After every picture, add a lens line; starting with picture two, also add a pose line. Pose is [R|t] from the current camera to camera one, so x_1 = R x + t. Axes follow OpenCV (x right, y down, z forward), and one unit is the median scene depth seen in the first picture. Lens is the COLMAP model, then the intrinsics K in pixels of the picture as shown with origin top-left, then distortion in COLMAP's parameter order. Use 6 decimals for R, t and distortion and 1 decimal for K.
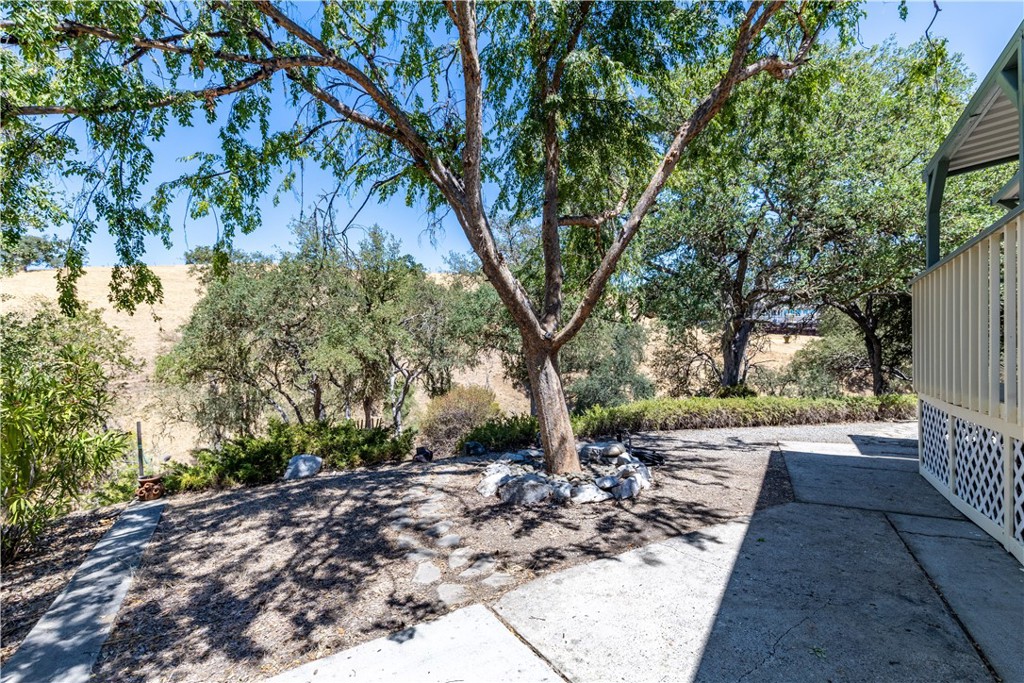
lens RADIAL K [[466.9, 0, 511.6], [0, 466.9, 344.0], [0, 0, 1]] dist [0.004150, -0.001018]
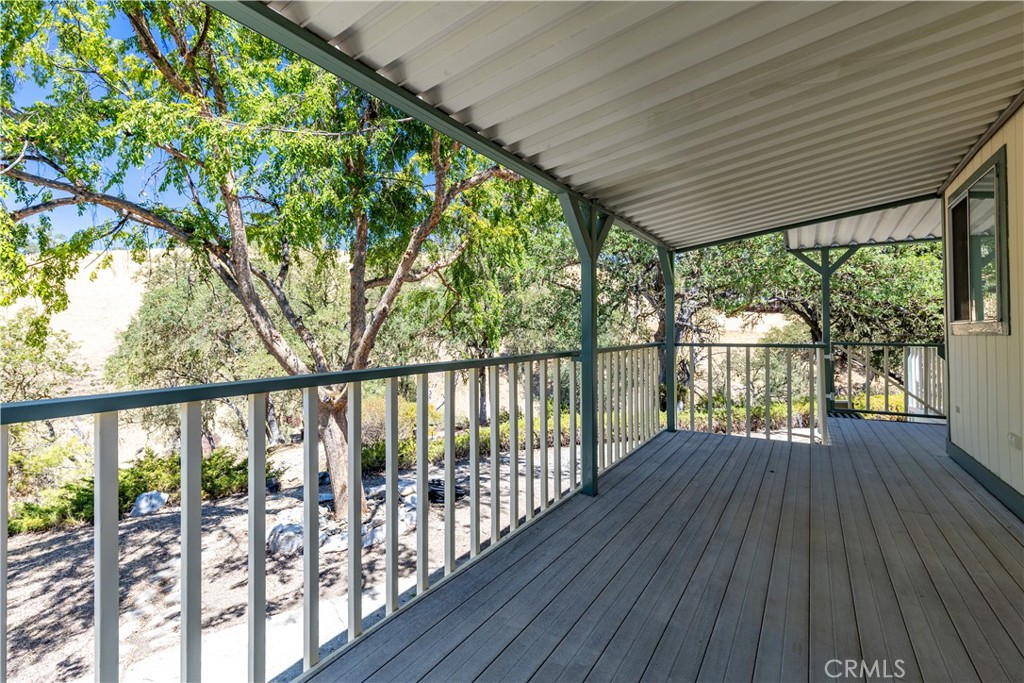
lens RADIAL K [[473.9, 0, 515.7], [0, 473.9, 317.7], [0, 0, 1]] dist [0.003099, -0.000432]
pose [[0.999876, -0.009785, 0.012336, 0.413203], [0.009906, 0.999903, -0.009791, -0.156631], [-0.012239, 0.009912, 0.999876, -0.138043]]
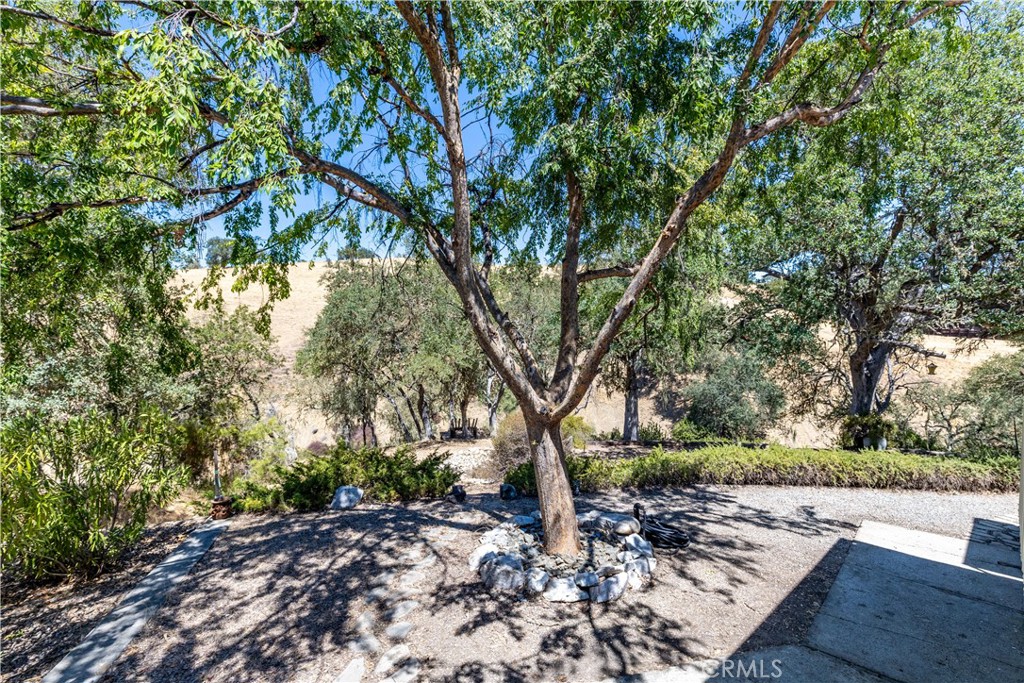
lens RADIAL K [[464.4, 0, 512.0], [0, 464.4, 341.5], [0, 0, 1]] dist [0.003679, -0.000044]
pose [[0.967201, 0.033995, -0.251725, 0.195734], [-0.030043, 0.999358, 0.019526, -0.137238], [0.252228, -0.011323, 0.967602, 0.041245]]
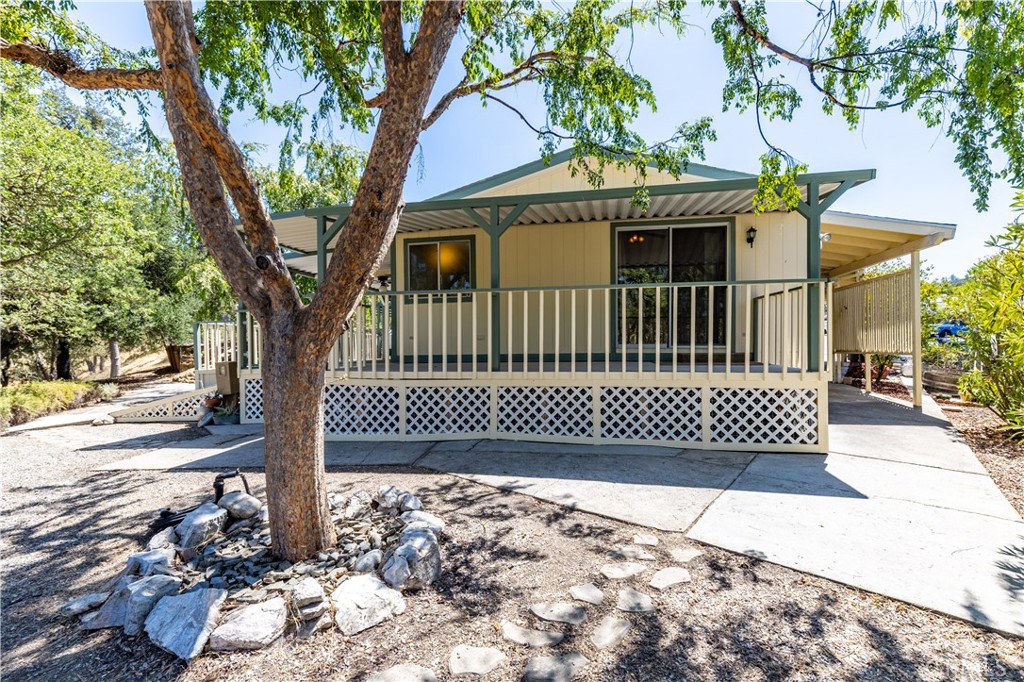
lens RADIAL K [[464.4, 0, 512.0], [0, 464.4, 341.0], [0, 0, 1]] dist [0.003679, -0.000044]
pose [[-0.344362, 0.005491, 0.938821, -0.459588], [-0.004814, 0.999959, -0.007615, 0.001668], [-0.938824, -0.007142, -0.344322, 0.773392]]
